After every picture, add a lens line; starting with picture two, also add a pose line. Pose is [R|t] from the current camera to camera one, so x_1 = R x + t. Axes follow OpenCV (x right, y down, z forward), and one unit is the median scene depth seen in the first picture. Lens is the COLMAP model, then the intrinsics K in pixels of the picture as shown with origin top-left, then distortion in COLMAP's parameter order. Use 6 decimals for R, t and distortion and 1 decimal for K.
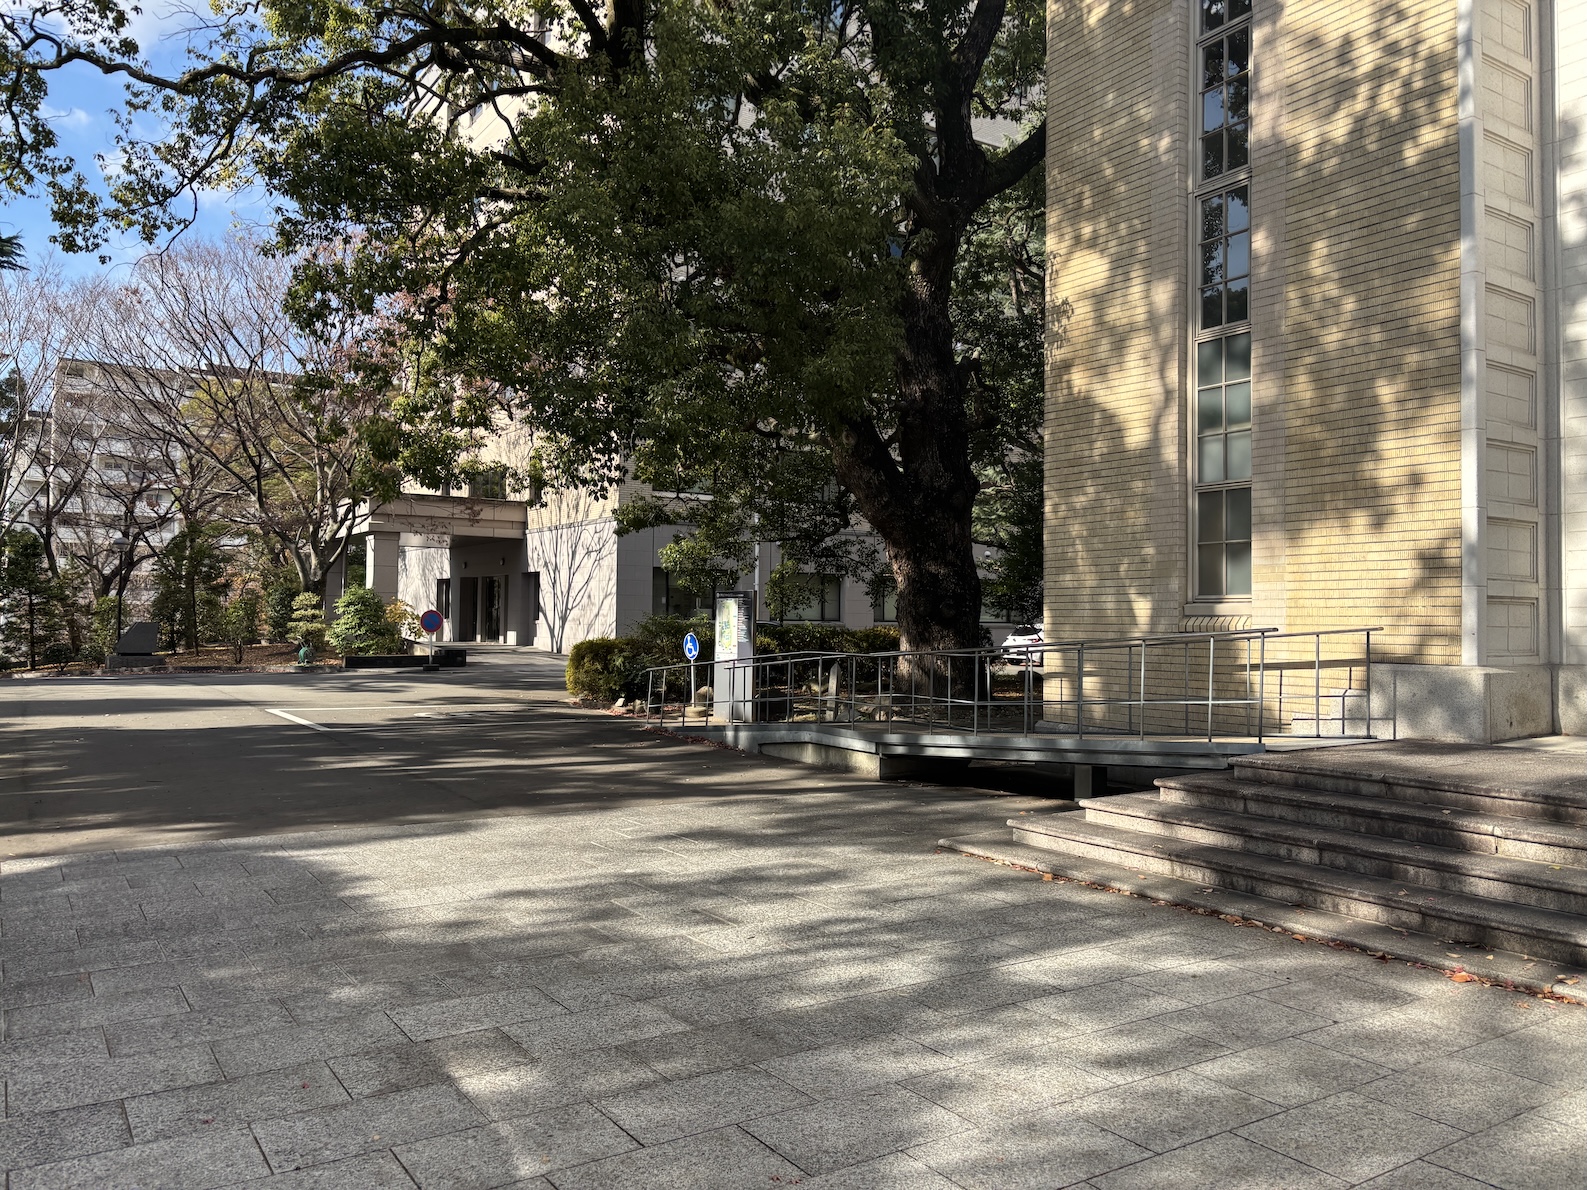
lens RADIAL K [[1190.0, 0, 784.1], [0, 1190.0, 588.2], [0, 0, 1]] dist [0.044905, -0.048625]
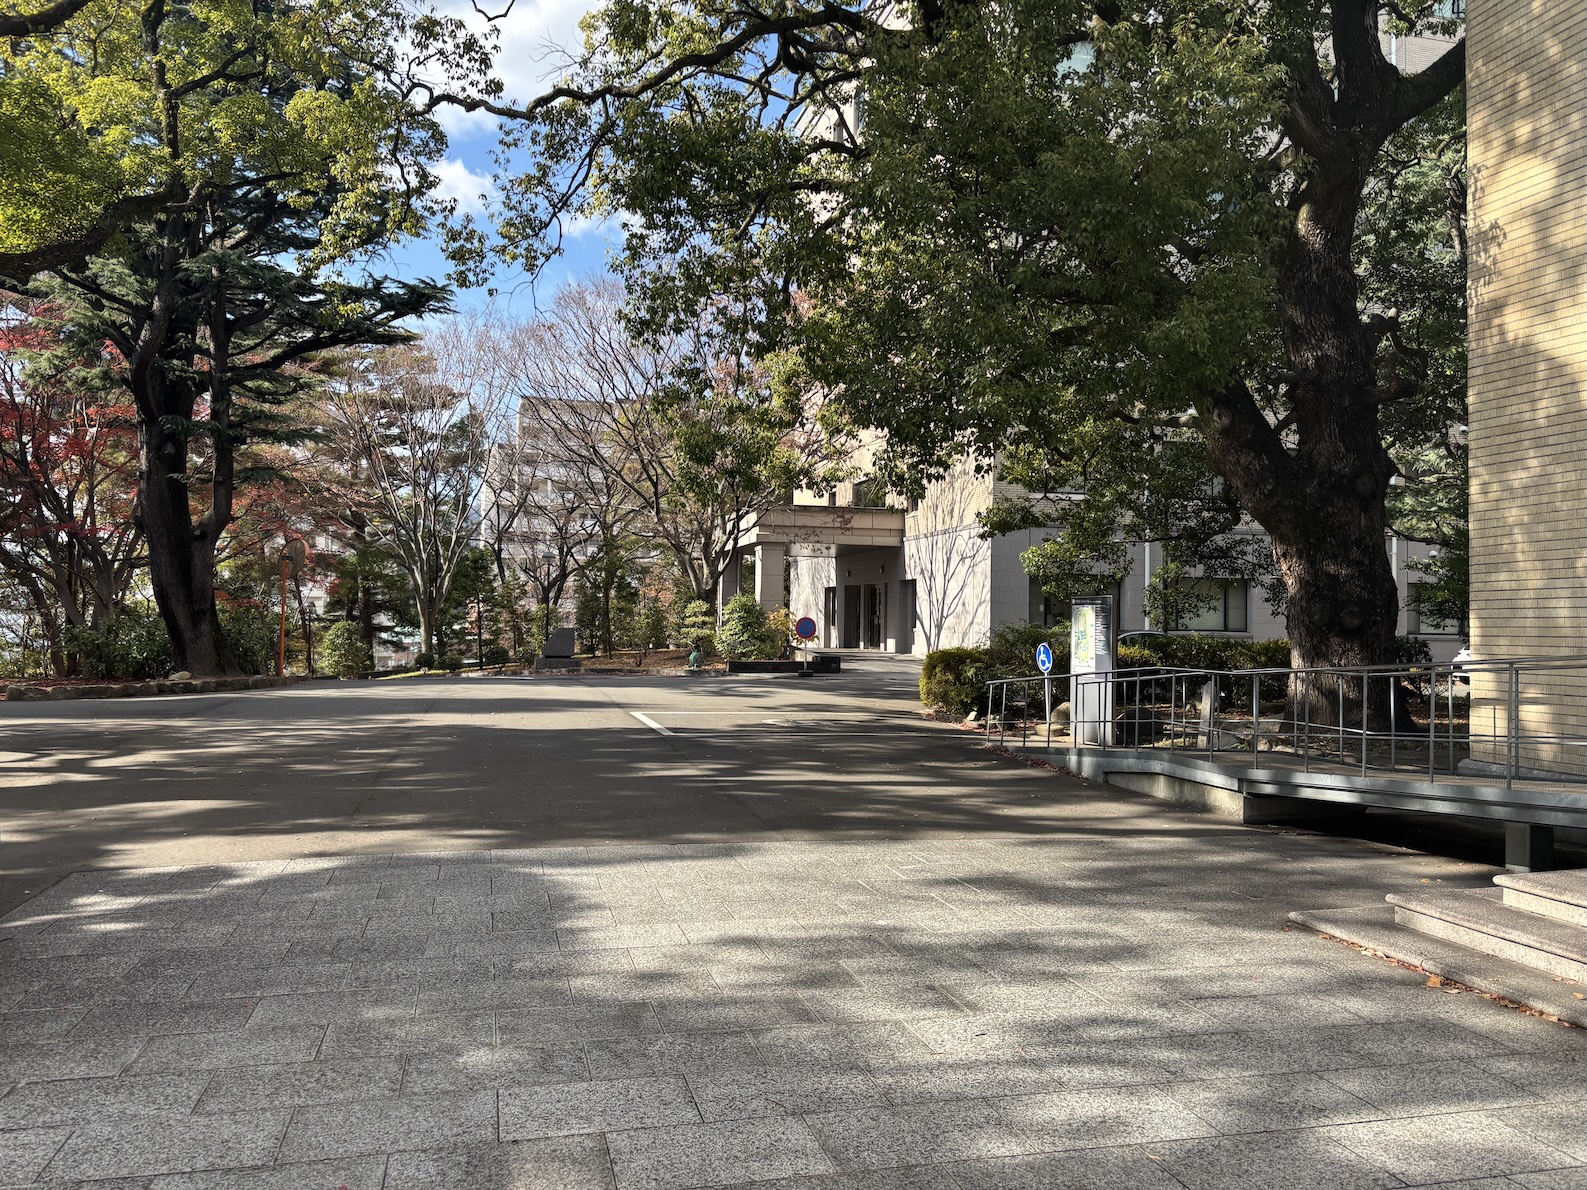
lens RADIAL K [[1190.0, 0, 789.4], [0, 1190.0, 585.4], [0, 0, 1]] dist [0.044905, -0.048625]
pose [[0.944731, -0.006664, -0.327777, 0.054750], [0.003599, 0.999944, -0.009956, 0.002774], [0.327825, 0.008226, 0.944703, 0.104711]]
